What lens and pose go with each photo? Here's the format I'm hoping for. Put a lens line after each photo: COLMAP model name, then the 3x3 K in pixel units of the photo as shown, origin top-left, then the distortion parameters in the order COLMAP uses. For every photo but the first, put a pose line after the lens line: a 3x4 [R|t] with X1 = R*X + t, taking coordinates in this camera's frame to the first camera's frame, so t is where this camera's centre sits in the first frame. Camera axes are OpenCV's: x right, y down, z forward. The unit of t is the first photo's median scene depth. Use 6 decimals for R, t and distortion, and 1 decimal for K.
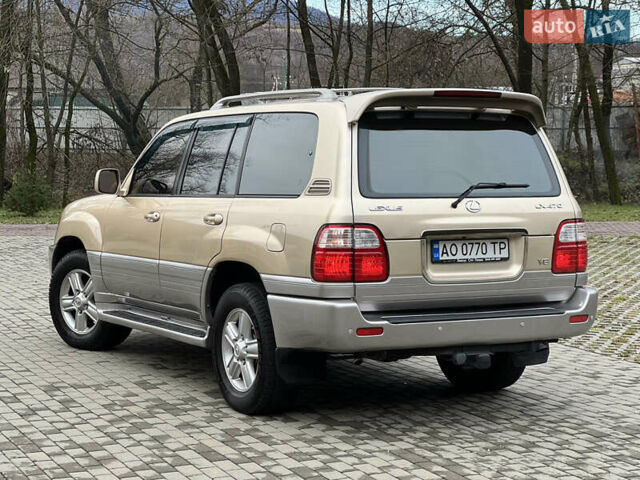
lens RADIAL K [[1447.9, 0, 321.4], [0, 1447.9, 218.5], [0, 0, 1]] dist [-0.373348, 9.301923]
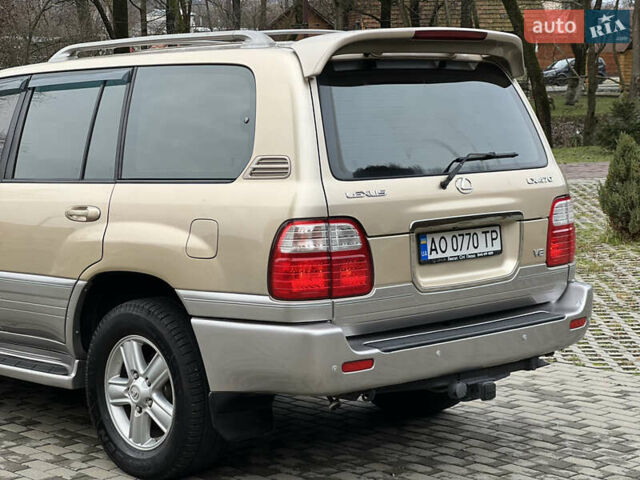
lens RADIAL K [[1447.9, 0, 321.4], [0, 1447.9, 218.5], [0, 0, 1]] dist [-0.373348, 9.301923]
pose [[0.967660, -0.044005, 0.248389, -0.150730], [0.035804, 0.998657, 0.037440, -0.021601], [-0.249703, -0.027336, 0.967937, 0.289121]]
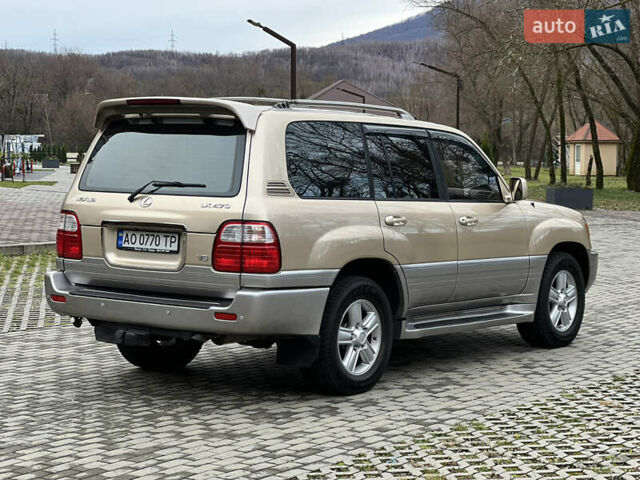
lens RADIAL K [[1447.9, 0, 321.4], [0, 1447.9, 218.5], [0, 0, 1]] dist [-0.373348, 9.301923]
pose [[0.411309, 0.041788, -0.910538, 1.164805], [-0.057446, 0.998151, 0.019860, -0.025067], [0.909684, 0.044138, 0.412949, 0.652199]]
